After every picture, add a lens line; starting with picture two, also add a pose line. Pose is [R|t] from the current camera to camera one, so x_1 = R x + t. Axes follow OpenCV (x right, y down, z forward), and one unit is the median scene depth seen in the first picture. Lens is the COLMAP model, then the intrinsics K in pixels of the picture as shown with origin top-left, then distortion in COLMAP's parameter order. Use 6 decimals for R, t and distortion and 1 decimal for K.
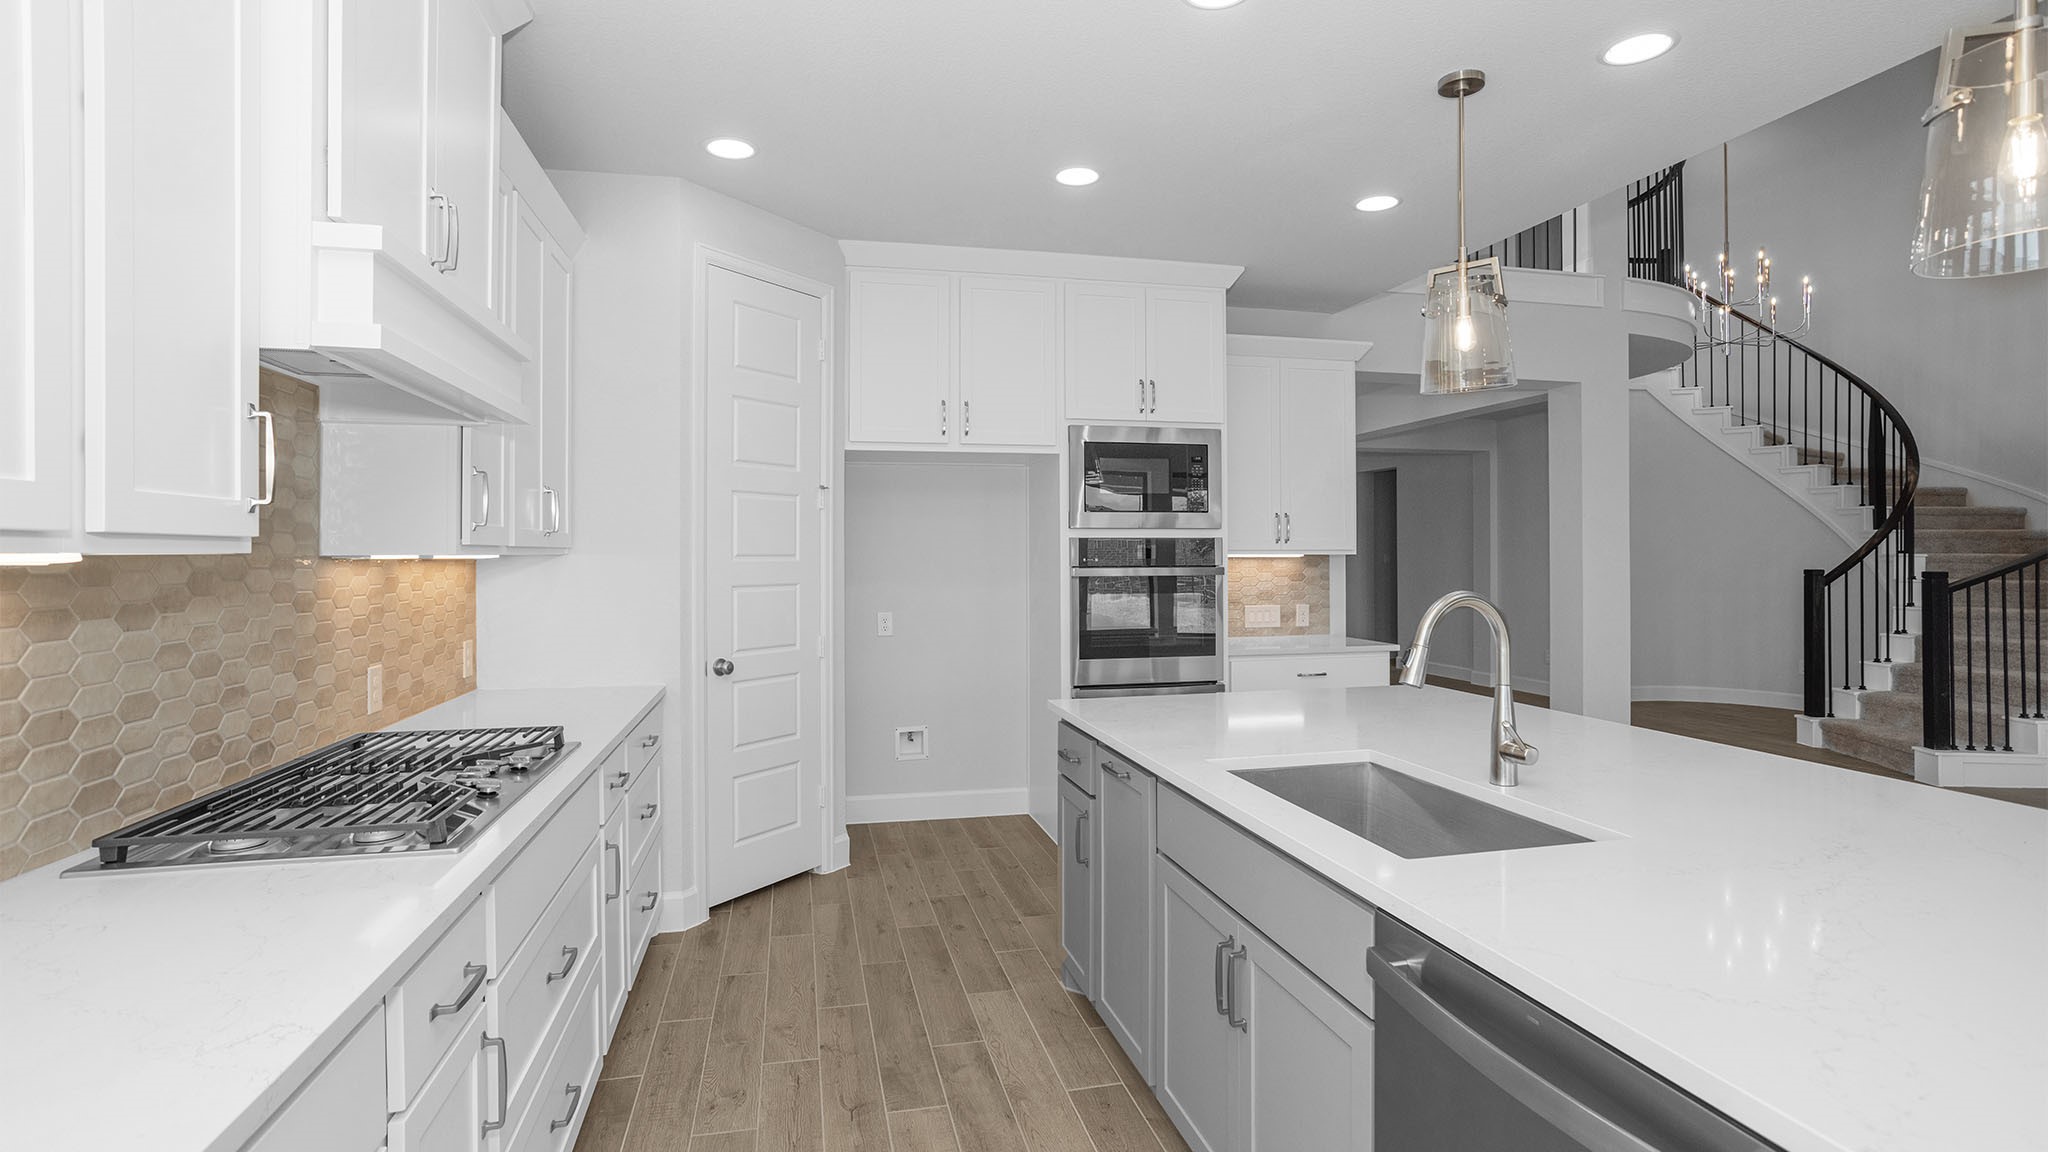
lens RADIAL K [[984.1, 0, 1012.6], [0, 984.1, 549.0], [0, 0, 1]] dist [-0.055928, 0.034209]
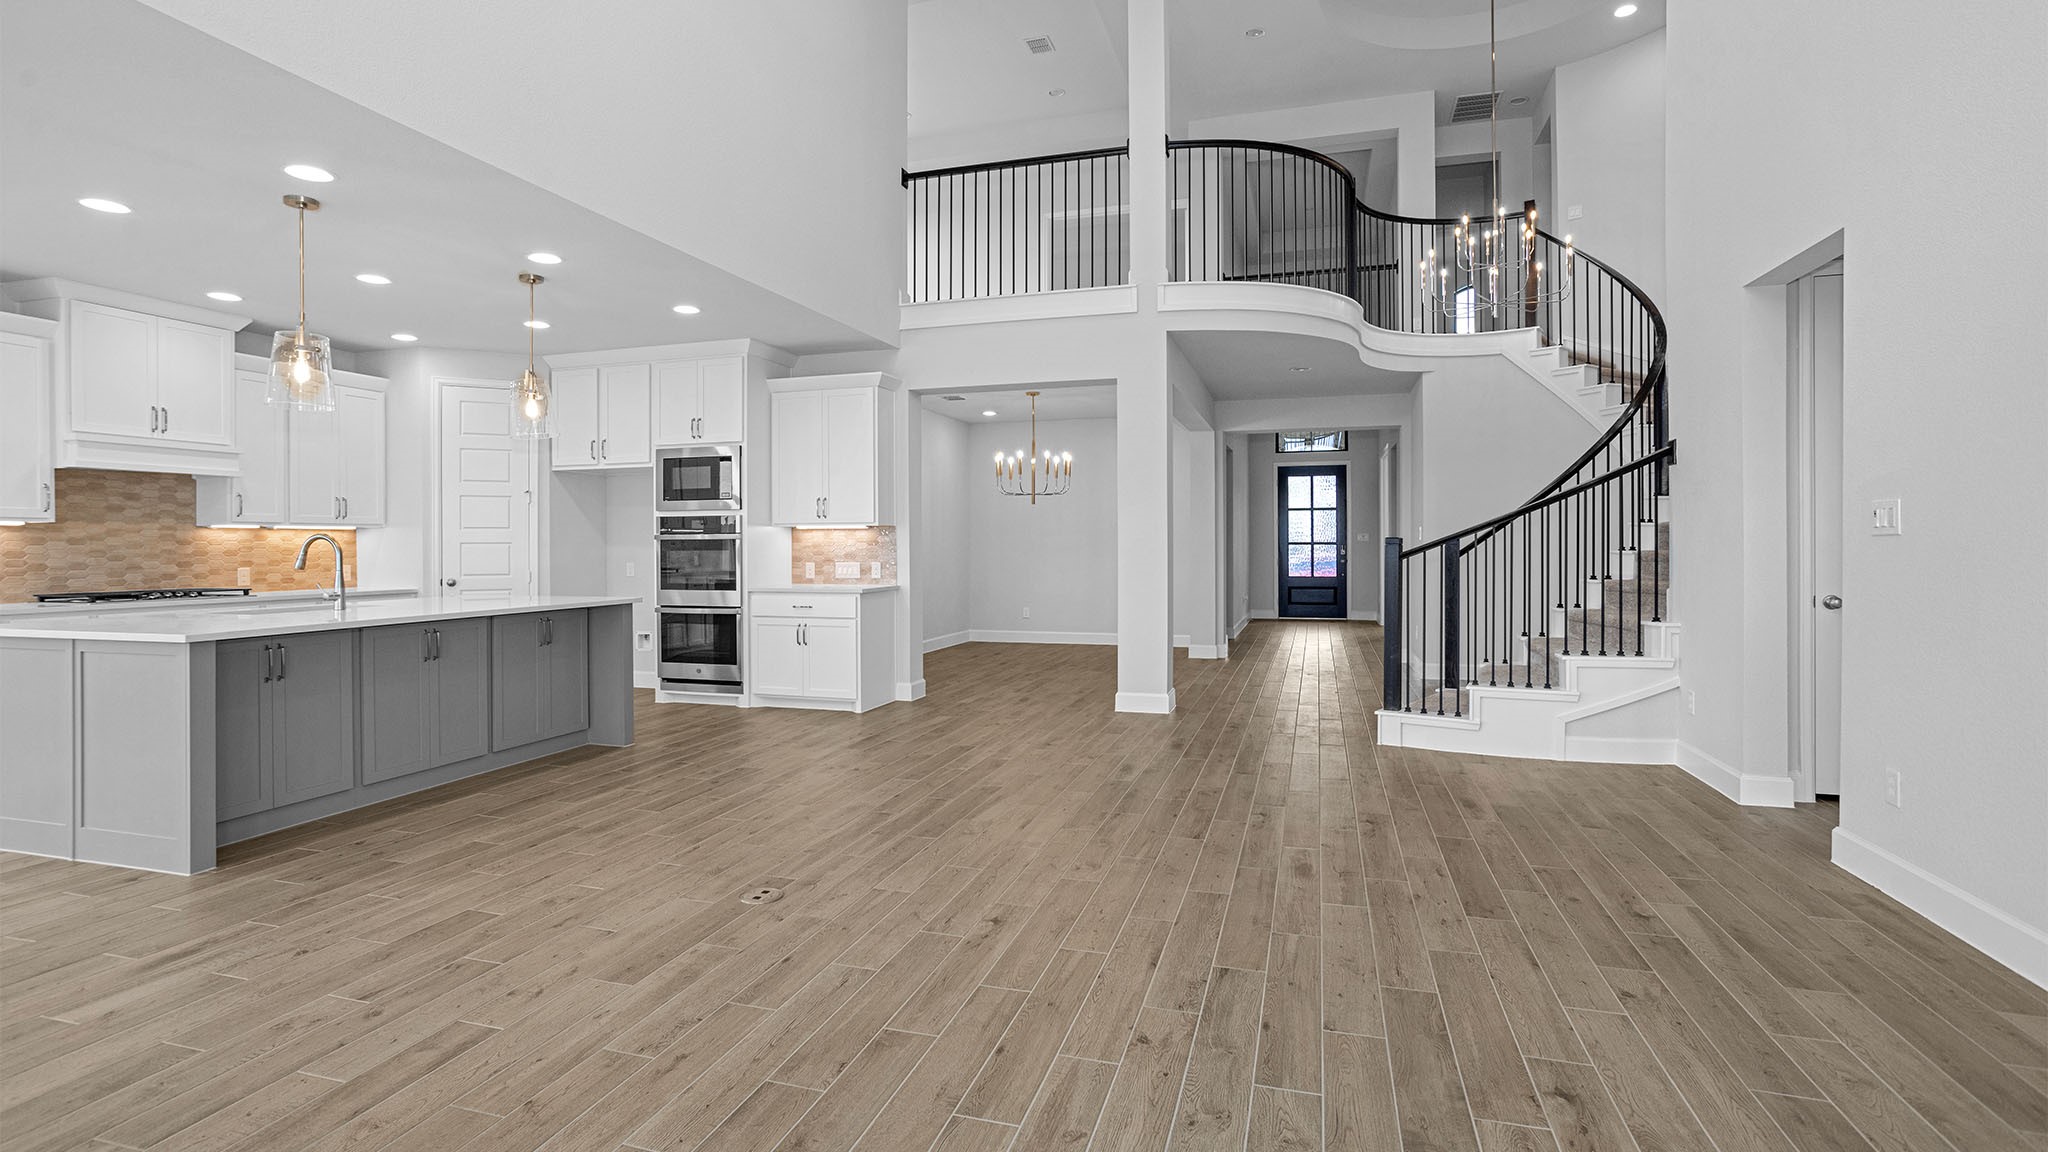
lens RADIAL K [[971.1, 0, 1011.2], [0, 971.1, 545.0], [0, 0, 1]] dist [-0.053345, 0.032974]
pose [[0.864295, 0.000743, -0.502984, 1.364312], [0.004549, 0.999946, 0.009293, 0.023529], [0.502964, -0.010320, 0.864246, -0.110719]]
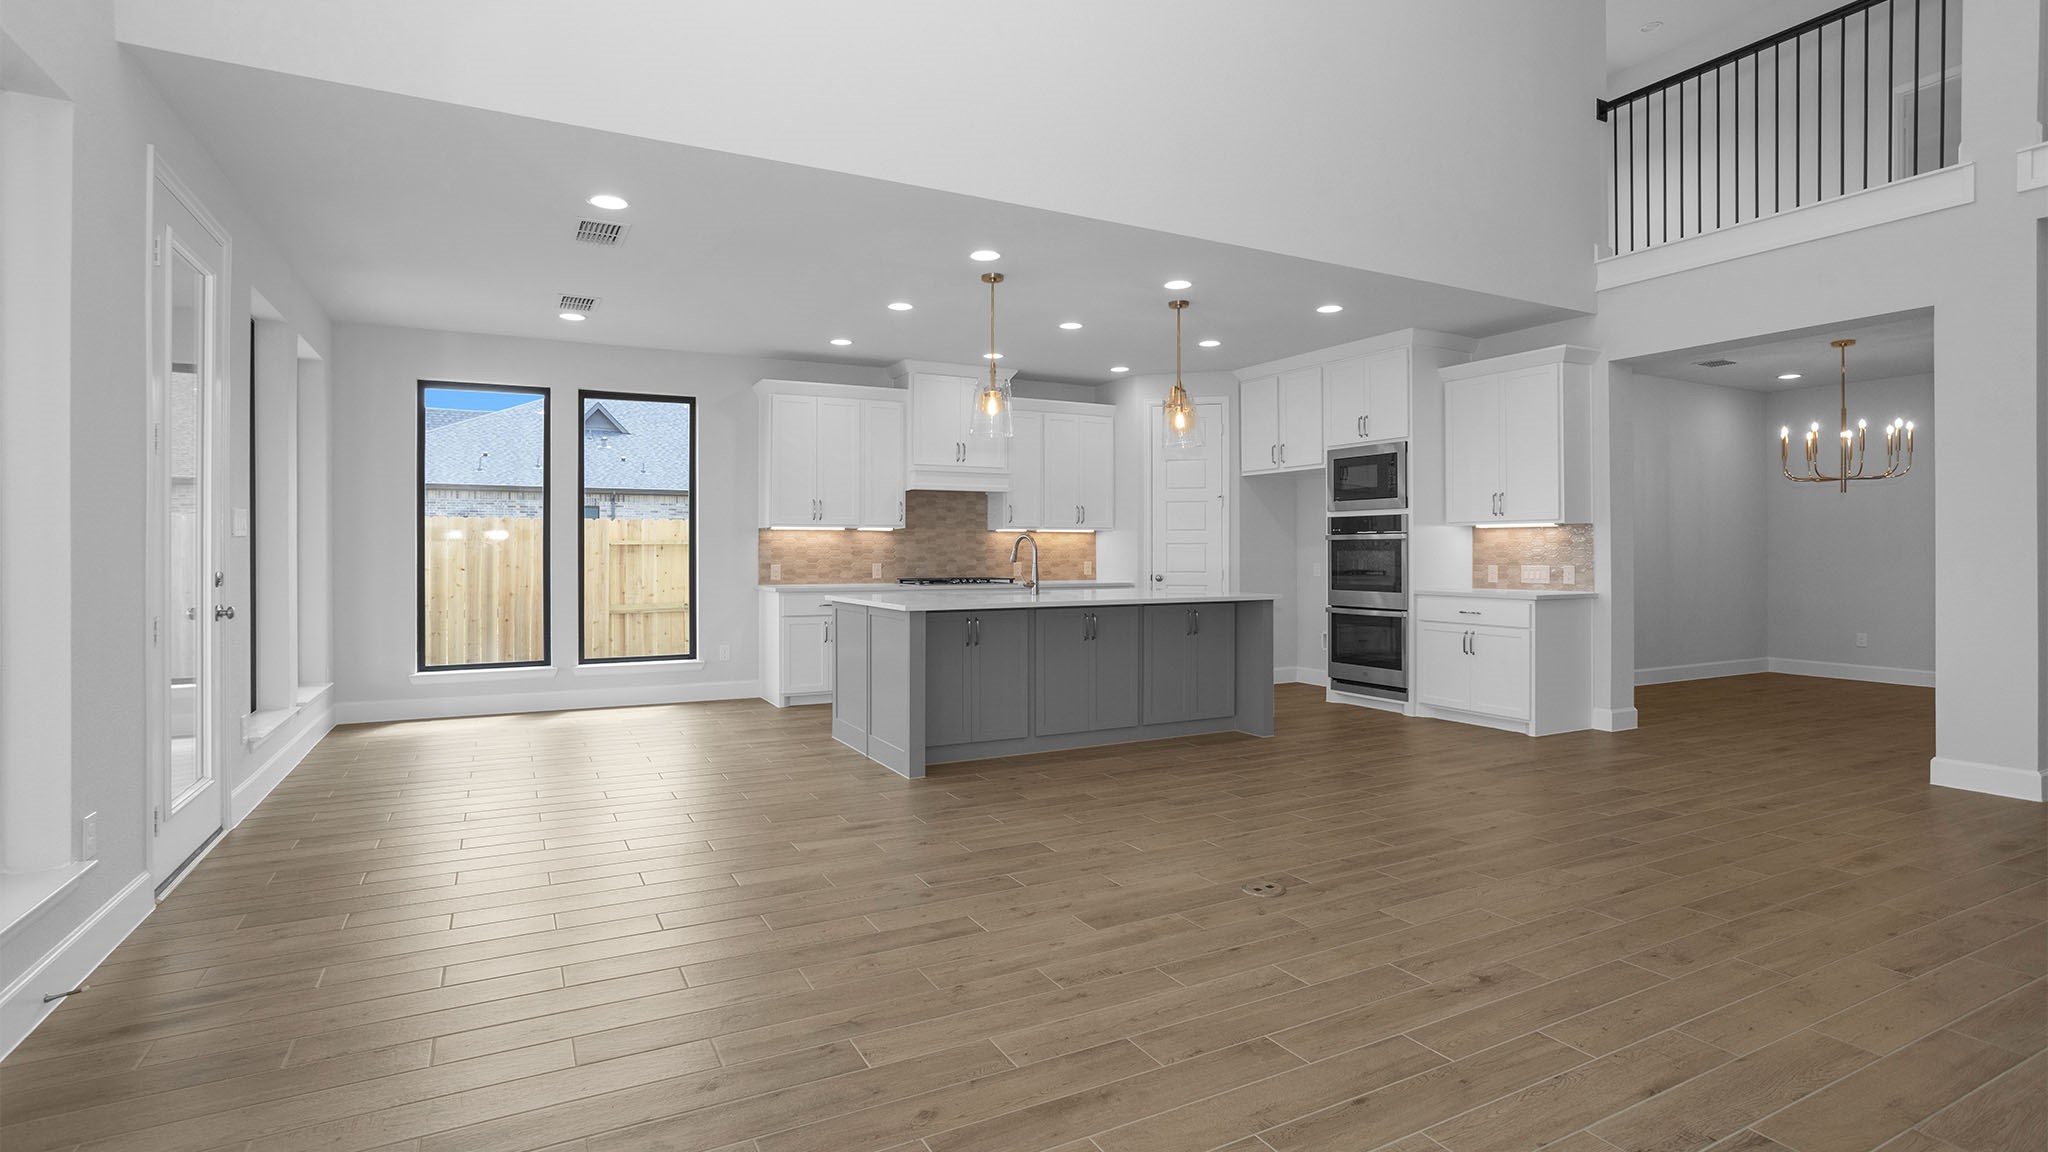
lens RADIAL K [[984.1, 0, 1012.6], [0, 984.1, 549.0], [0, 0, 1]] dist [-0.055928, 0.034209]
pose [[0.256288, 0.002264, -0.966598, 1.498712], [0.005850, 0.999975, 0.003893, 0.032366], [0.966583, -0.006652, 0.256268, 0.045100]]
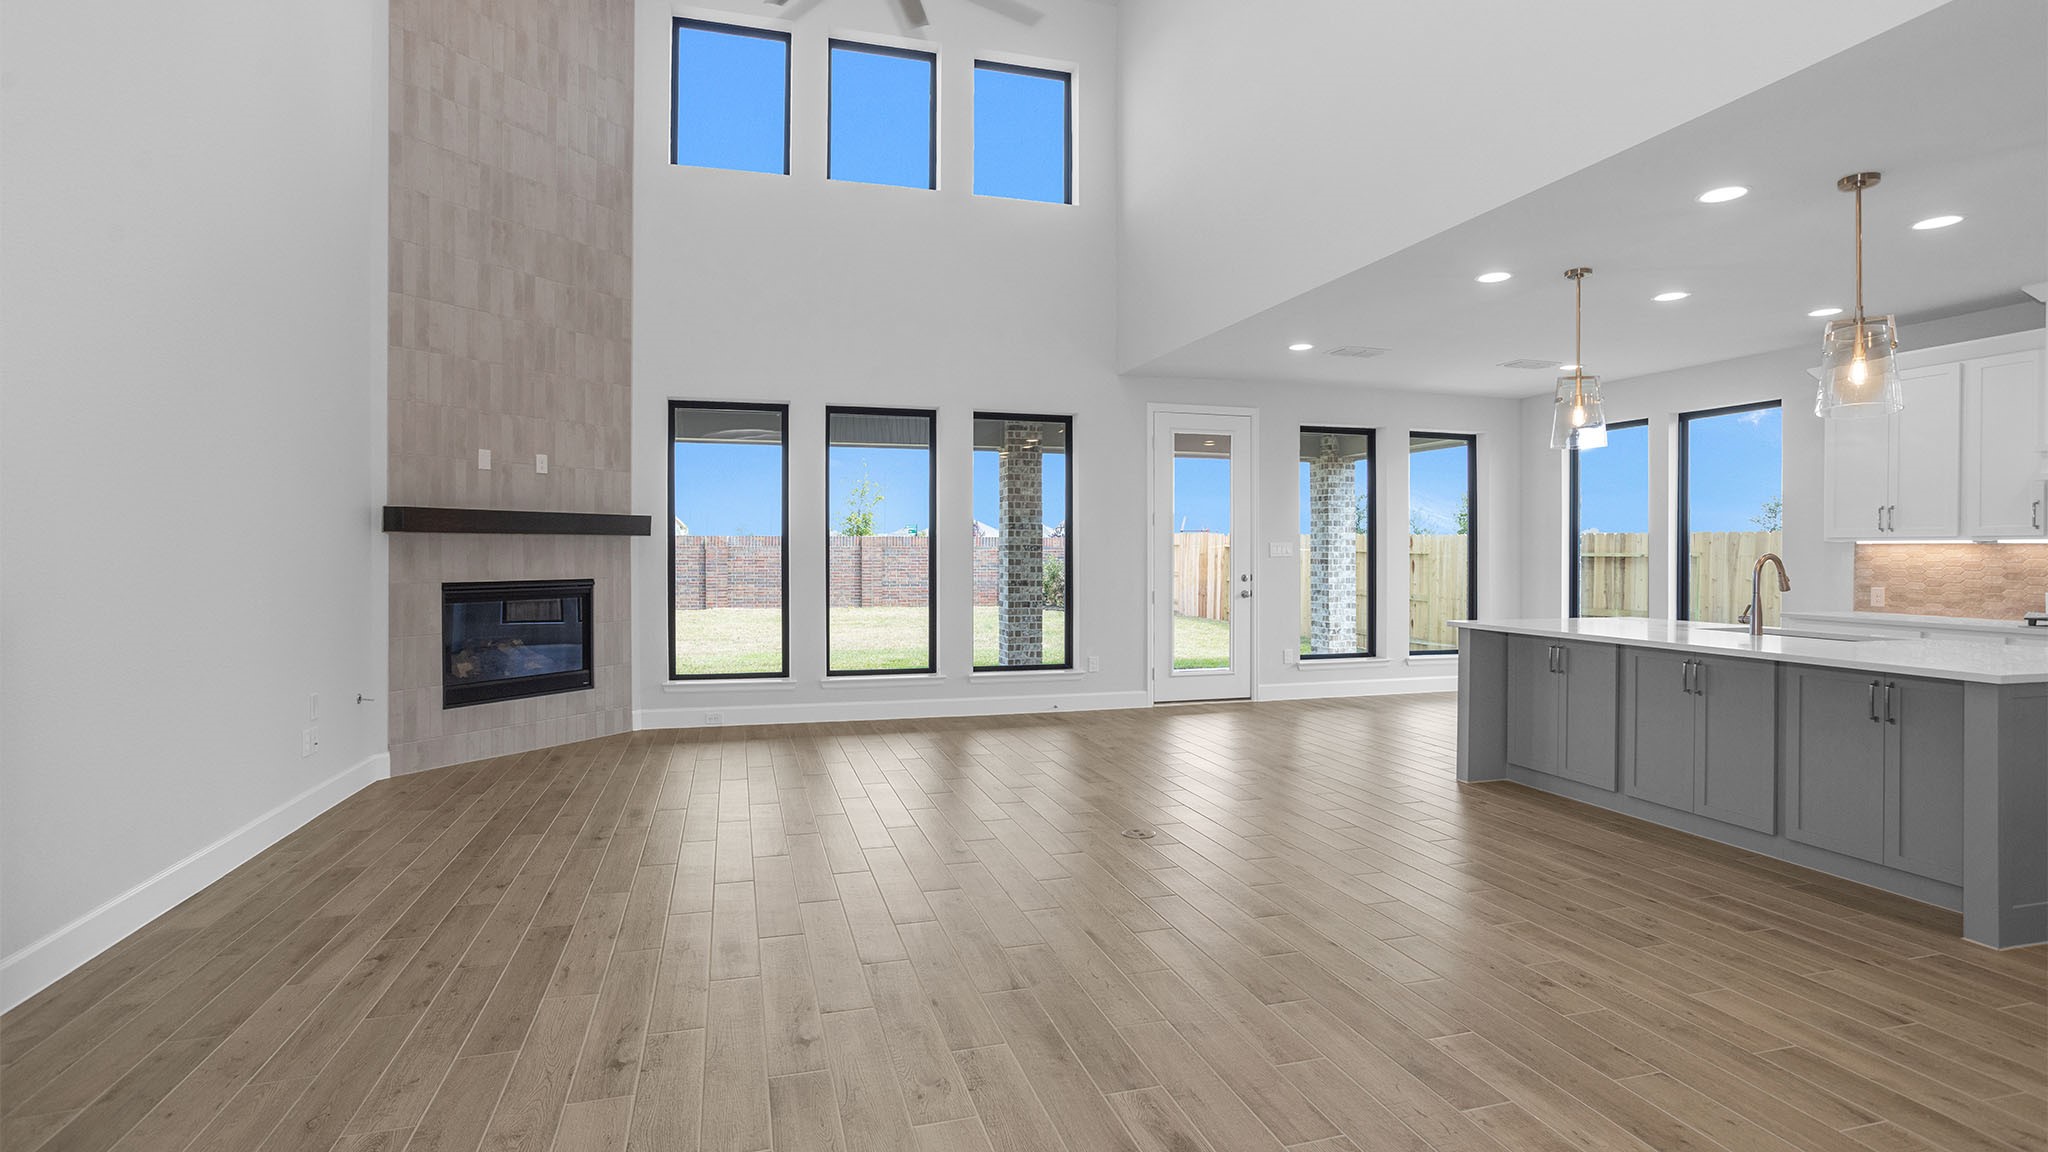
lens RADIAL K [[984.1, 0, 1012.6], [0, 984.1, 549.0], [0, 0, 1]] dist [-0.055928, 0.034209]
pose [[-0.998442, 0.000888, -0.055796, 1.019718], [0.001458, 0.999947, -0.010175, 0.022190], [0.055784, -0.010240, -0.998390, 1.364014]]
